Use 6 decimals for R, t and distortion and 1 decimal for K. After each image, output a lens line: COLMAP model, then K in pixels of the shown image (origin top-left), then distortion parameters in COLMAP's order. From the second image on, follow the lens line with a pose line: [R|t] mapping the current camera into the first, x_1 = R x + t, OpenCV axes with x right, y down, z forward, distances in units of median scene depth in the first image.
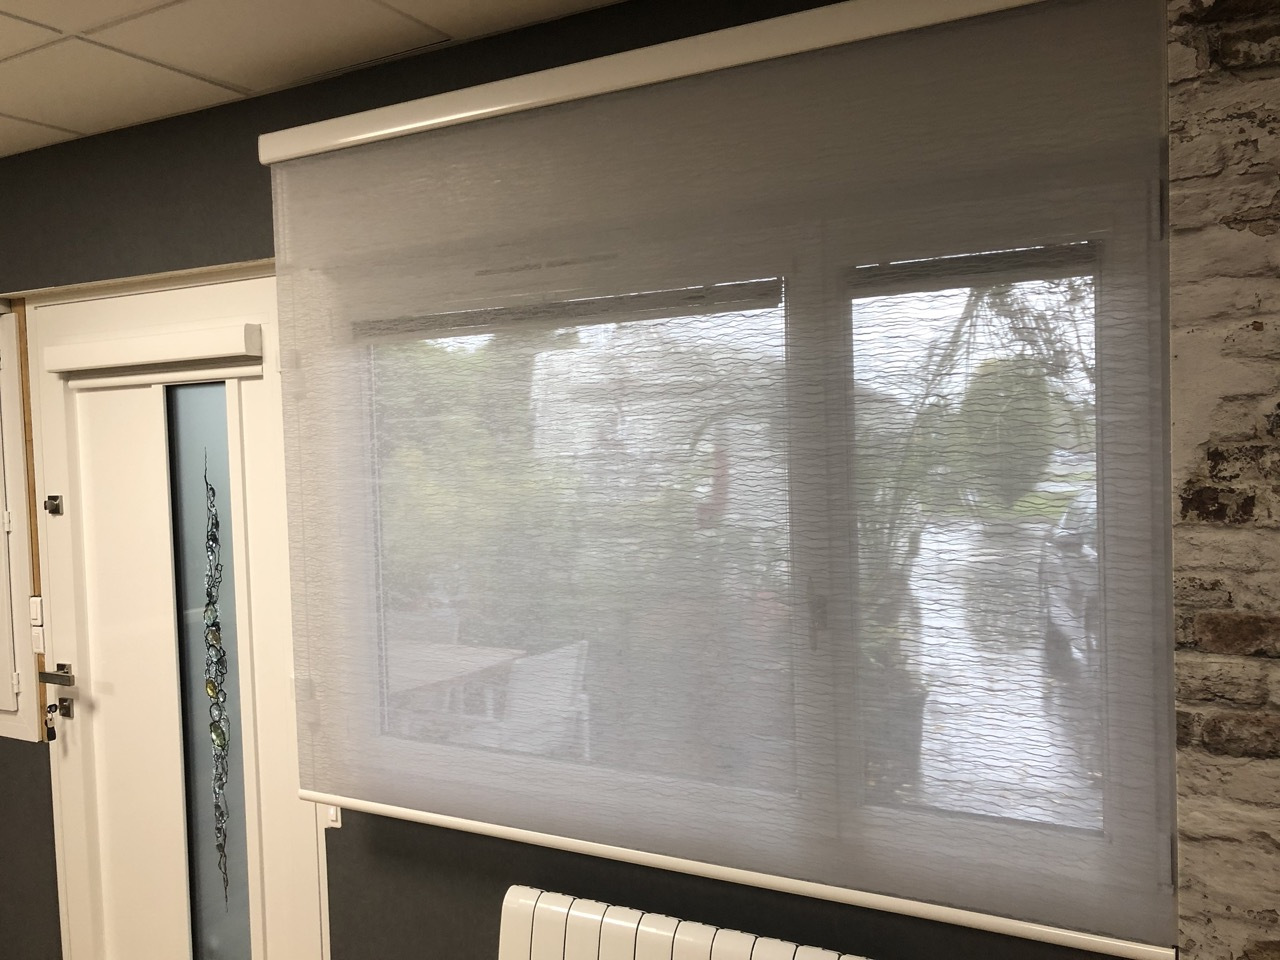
lens RADIAL K [[1056.0, 0, 642.6], [0, 1056.0, 462.0], [0, 0, 1]] dist [-0.004414, 0.001126]
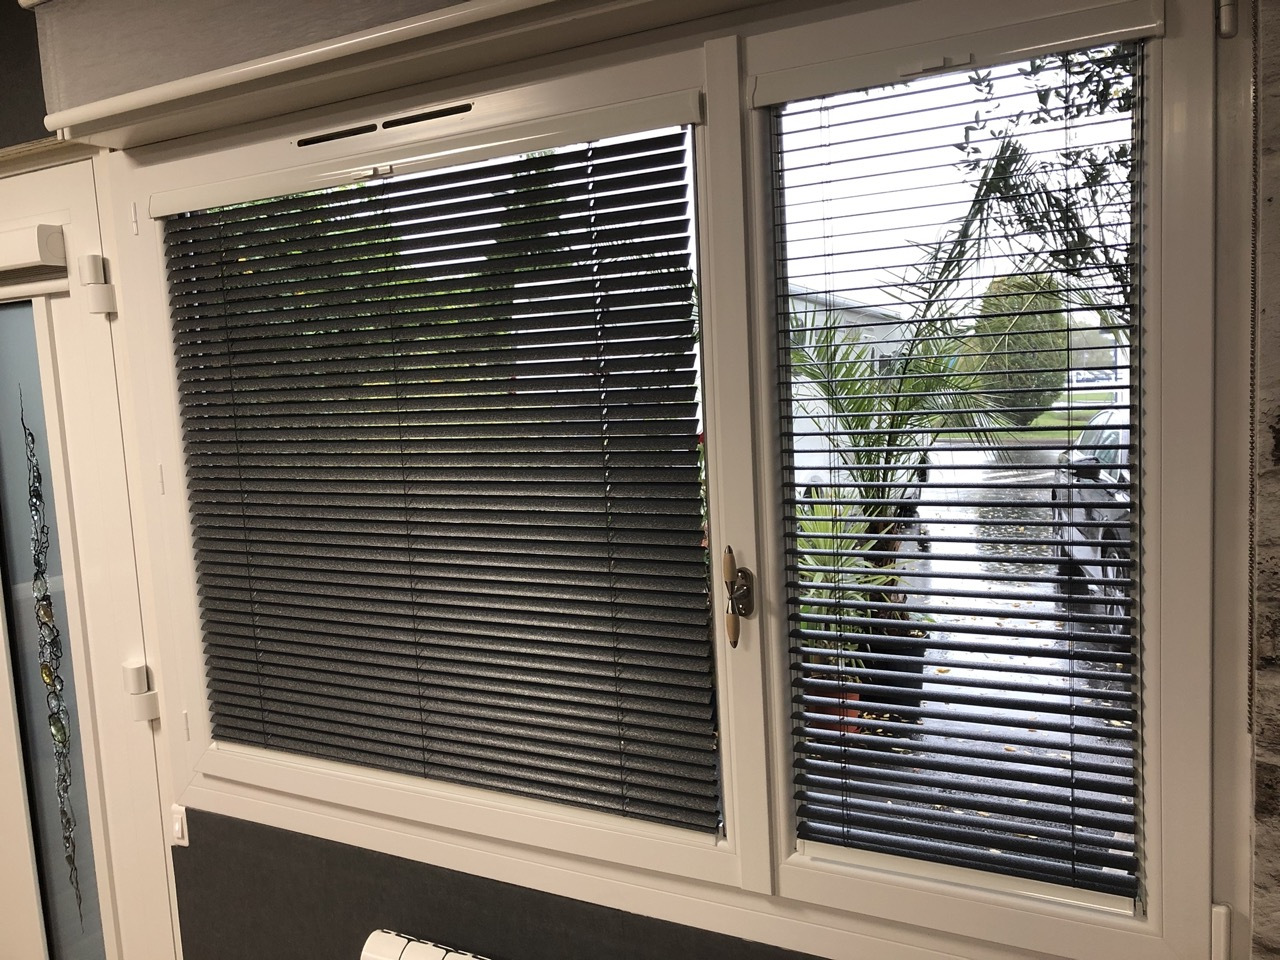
lens RADIAL K [[1049.0, 0, 640.0], [0, 1049.0, 480.0], [0, 0, 1]] dist [0.012425, -0.006927]
pose [[0.999618, -0.019466, -0.019627, 0.077700], [0.021079, 0.996103, 0.085641, 0.000840], [0.017884, -0.086022, 0.996133, 0.195518]]
